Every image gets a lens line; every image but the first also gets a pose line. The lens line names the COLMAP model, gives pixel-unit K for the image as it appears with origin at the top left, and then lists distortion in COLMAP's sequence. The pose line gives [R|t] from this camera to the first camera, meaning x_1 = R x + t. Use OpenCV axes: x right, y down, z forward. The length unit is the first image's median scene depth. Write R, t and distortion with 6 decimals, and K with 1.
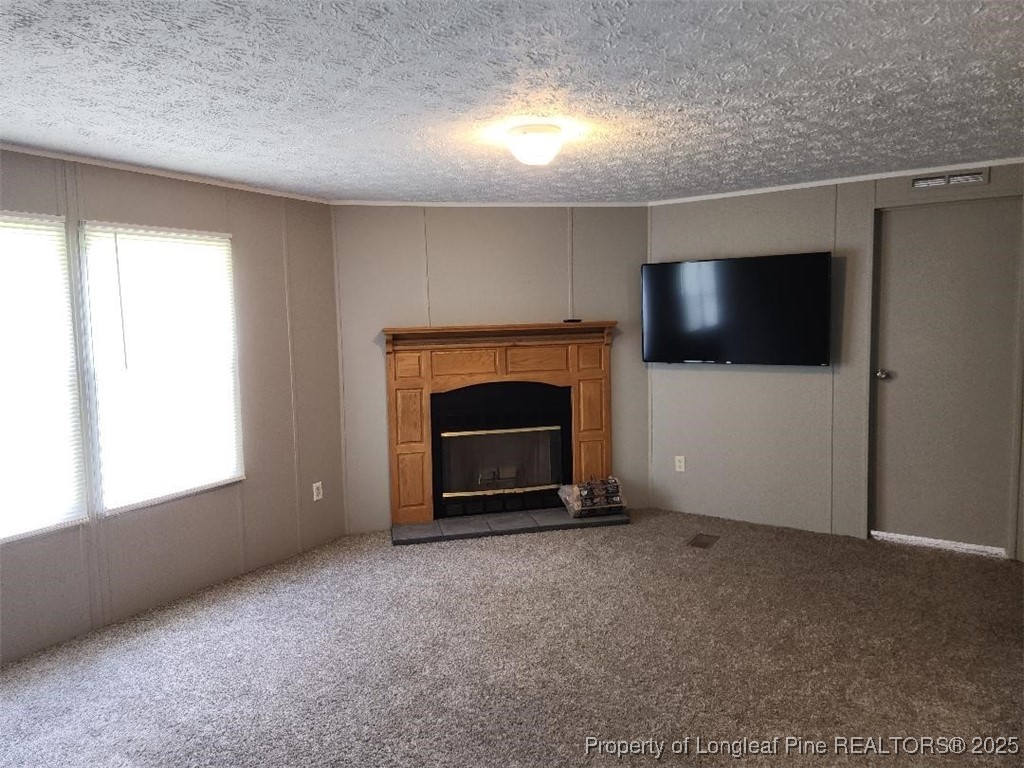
lens RADIAL K [[689.1, 0, 512.0], [0, 689.1, 384.0], [0, 0, 1]] dist [0.004601, -0.003116]
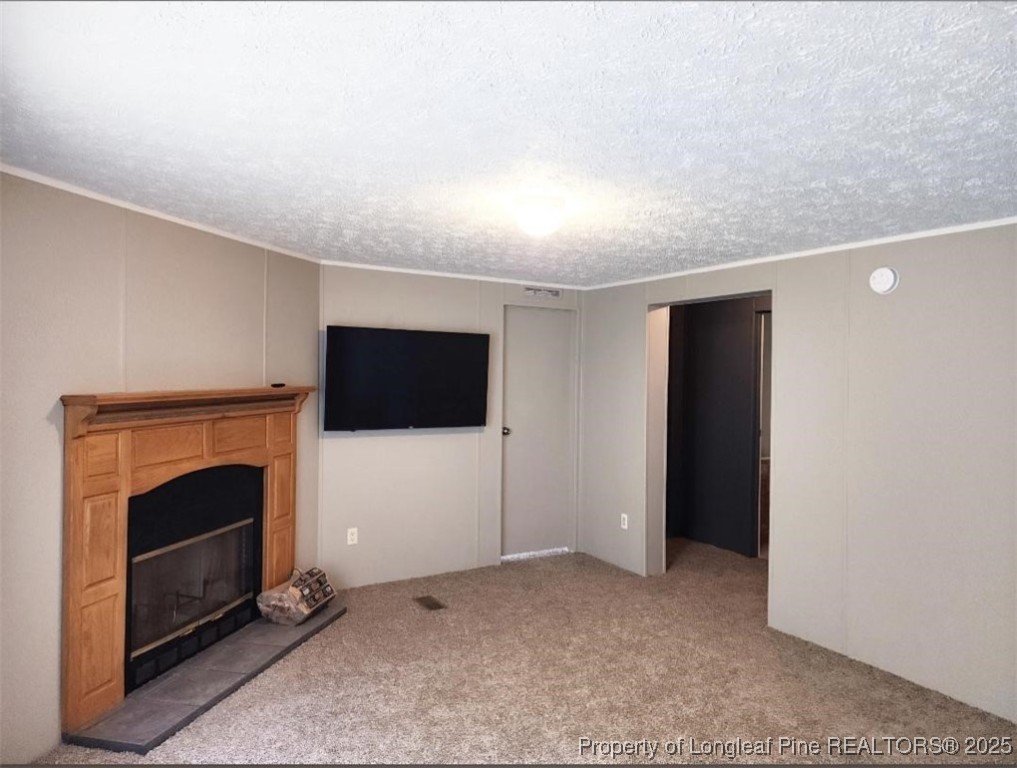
lens RADIAL K [[684.4, 0, 508.5], [0, 684.4, 384.0], [0, 0, 1]] dist [0.004601, -0.003116]
pose [[0.411996, 0.013941, 0.911079, -0.547550], [0.066764, 0.996733, -0.045442, -0.037760], [-0.908736, 0.079549, 0.409720, 0.410895]]
